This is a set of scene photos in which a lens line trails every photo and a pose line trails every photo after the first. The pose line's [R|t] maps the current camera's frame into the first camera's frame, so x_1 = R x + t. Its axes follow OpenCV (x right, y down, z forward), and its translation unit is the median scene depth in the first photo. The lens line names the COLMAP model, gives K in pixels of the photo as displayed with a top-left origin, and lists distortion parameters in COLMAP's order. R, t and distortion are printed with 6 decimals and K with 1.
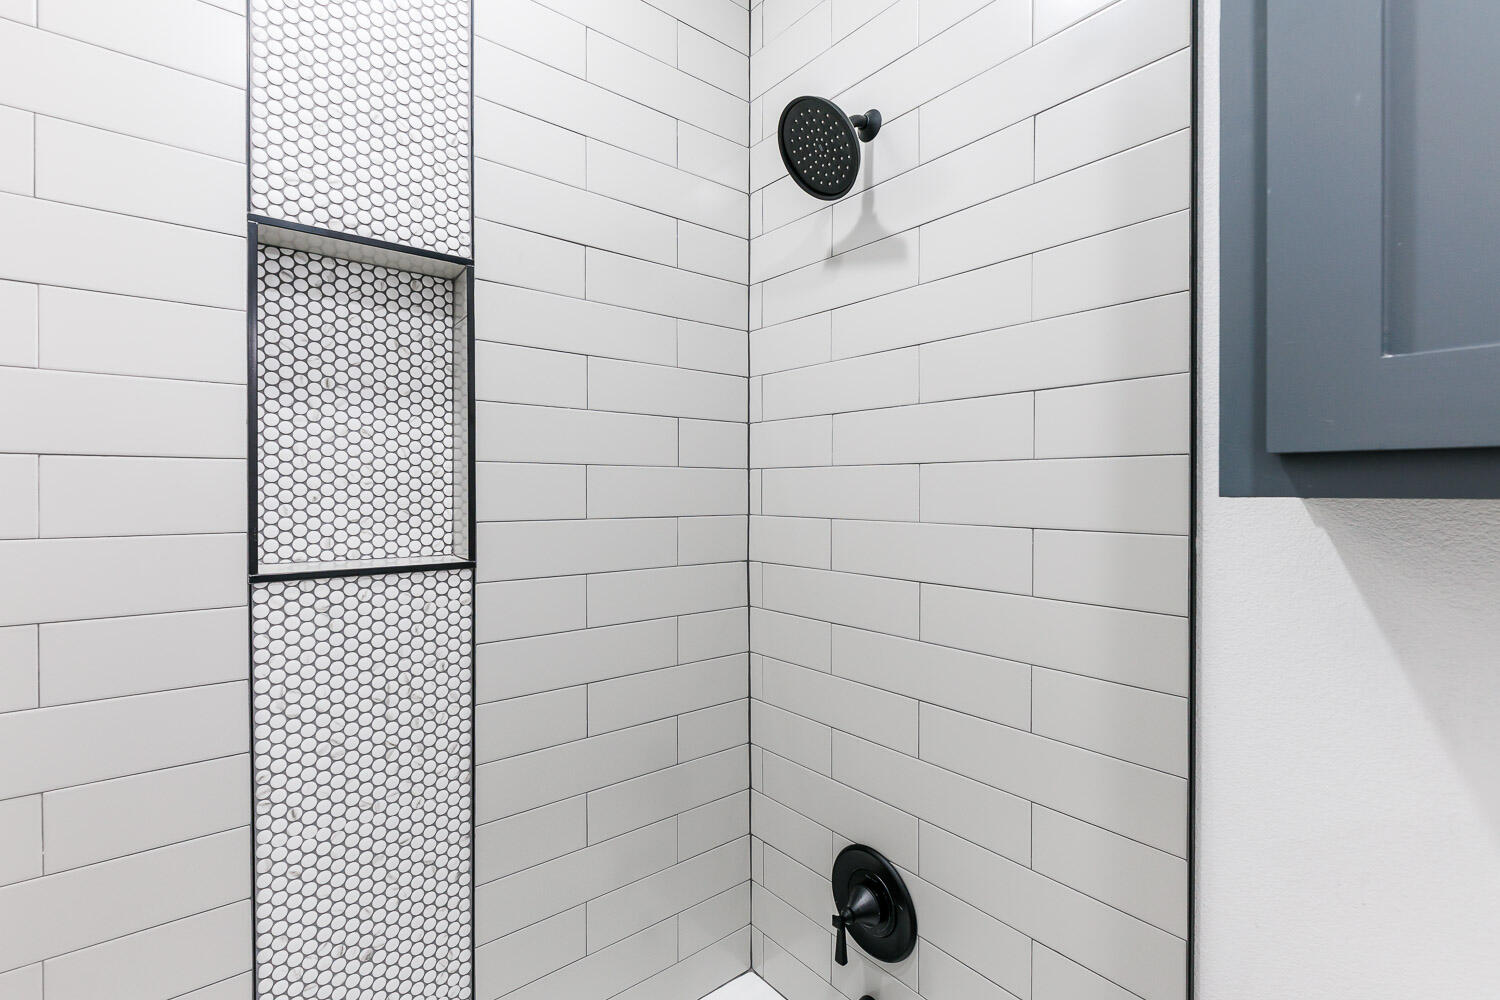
lens RADIAL K [[670.9, 0, 749.0], [0, 670.9, 487.9], [0, 0, 1]] dist [-0.002283, -0.000073]
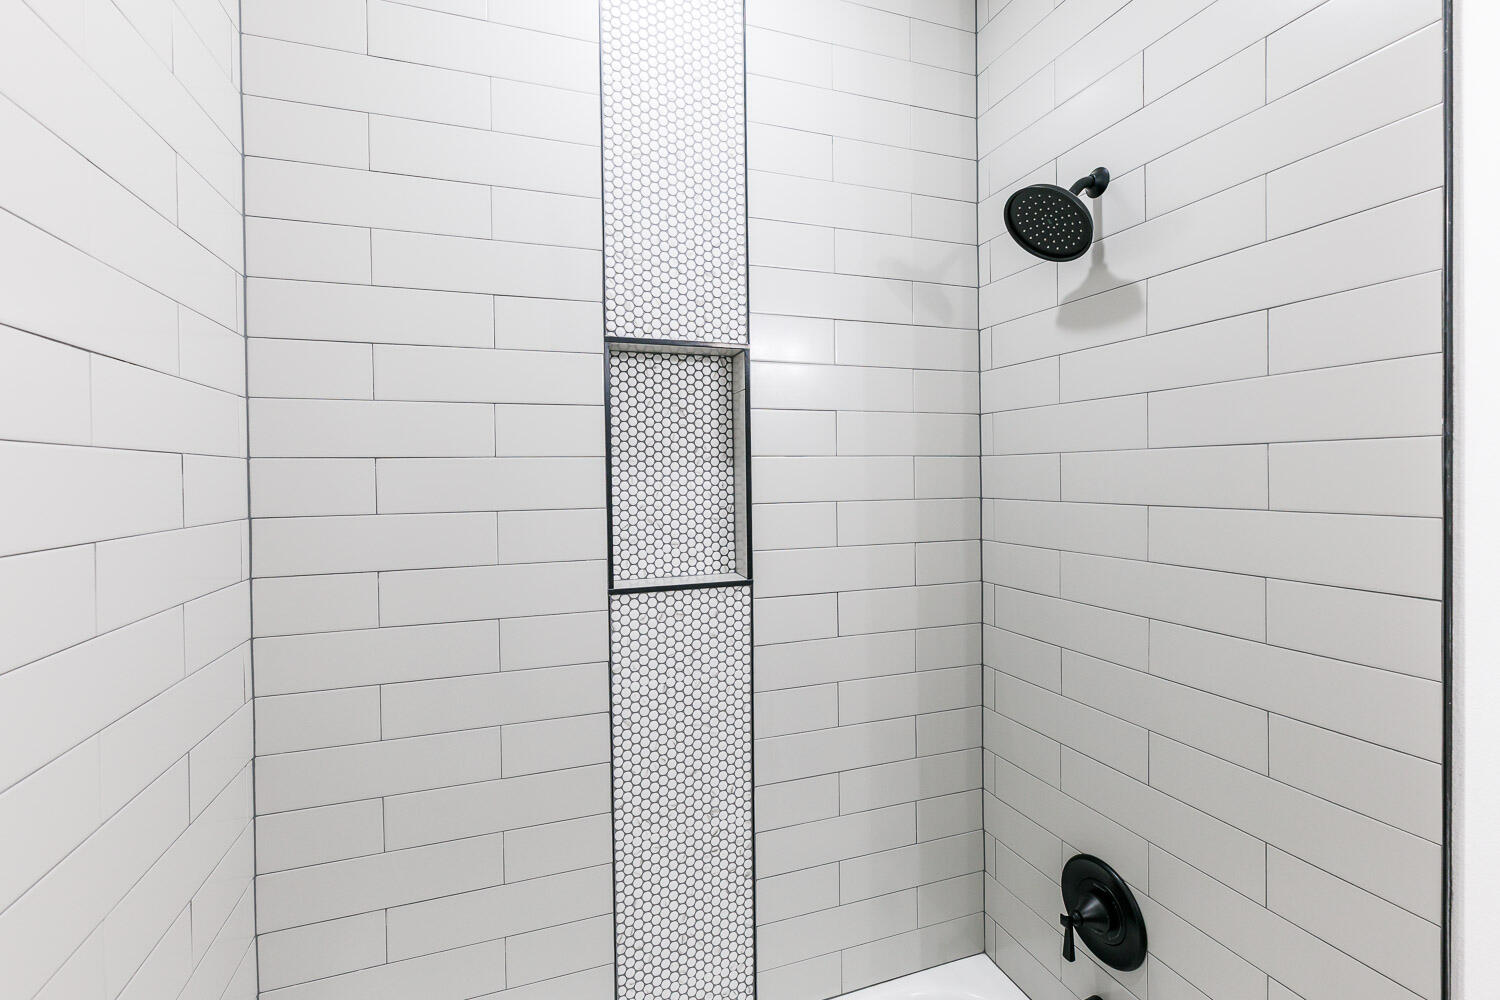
lens RADIAL K [[670.9, 0, 752.4], [0, 670.9, 486.0], [0, 0, 1]] dist [-0.002283, -0.000073]
pose [[0.941650, -0.003237, -0.336578, 0.022127], [0.010031, 0.999779, 0.018450, -0.095653], [0.336444, -0.020750, 0.941475, -0.201616]]
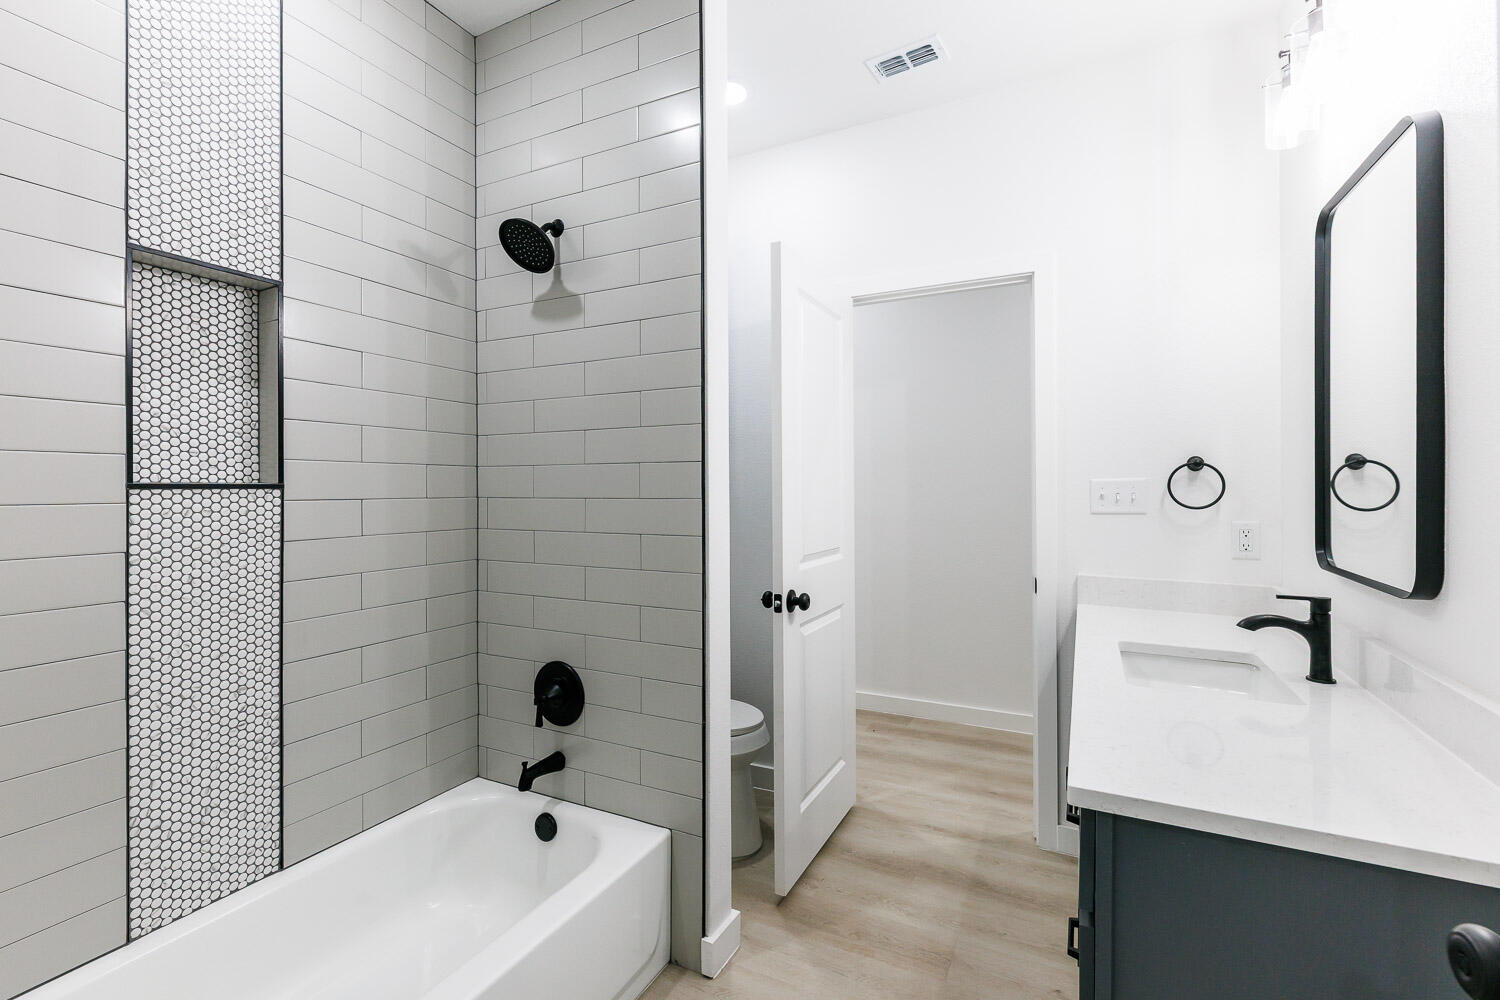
lens RADIAL K [[670.9, 0, 746.6], [0, 670.9, 497.3], [0, 0, 1]] dist [-0.002283, -0.000073]
pose [[0.916708, -0.000255, 0.399558, -0.059866], [-0.003567, 0.999955, 0.008822, 0.118999], [-0.399542, -0.009512, 0.916665, -0.777249]]
